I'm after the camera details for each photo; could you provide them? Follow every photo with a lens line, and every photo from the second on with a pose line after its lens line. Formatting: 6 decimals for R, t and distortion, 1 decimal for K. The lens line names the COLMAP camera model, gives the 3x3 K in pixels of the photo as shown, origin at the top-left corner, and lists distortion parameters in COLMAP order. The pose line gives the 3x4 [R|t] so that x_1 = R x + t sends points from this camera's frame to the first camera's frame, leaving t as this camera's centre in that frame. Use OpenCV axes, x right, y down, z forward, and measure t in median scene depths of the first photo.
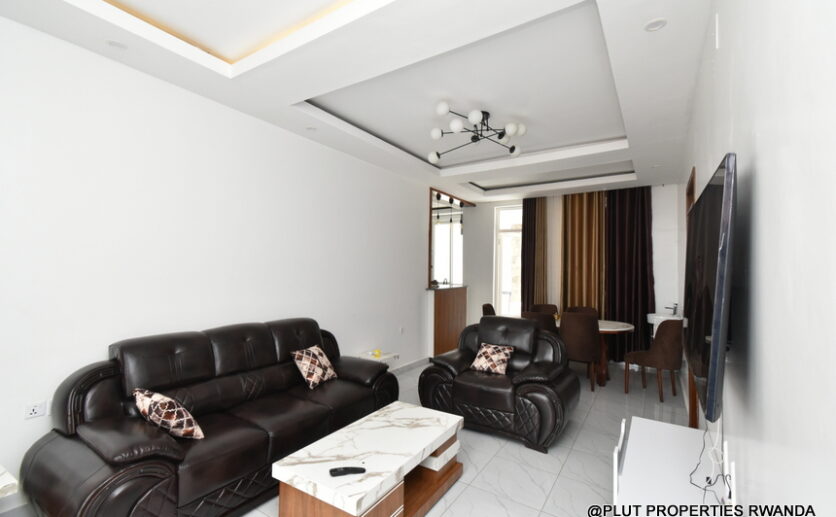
lens RADIAL K [[368.3, 0, 416.1], [0, 368.3, 259.4], [0, 0, 1]] dist [0.000445, 0.000065]
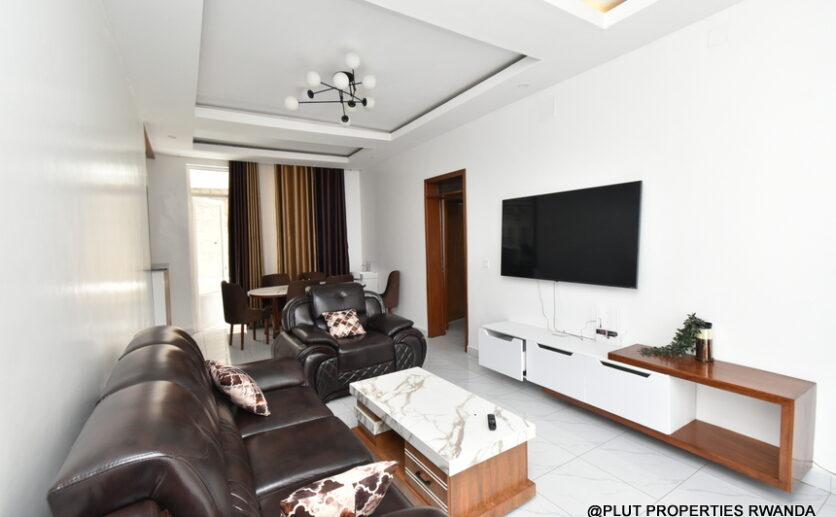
lens RADIAL K [[368.3, 0, 416.1], [0, 368.3, 259.4], [0, 0, 1]] dist [0.000445, 0.000065]
pose [[0.430687, -0.071324, 0.899678, -0.590794], [0.004922, 0.997043, 0.076687, 0.012348], [-0.902488, -0.028600, 0.429765, 0.368272]]
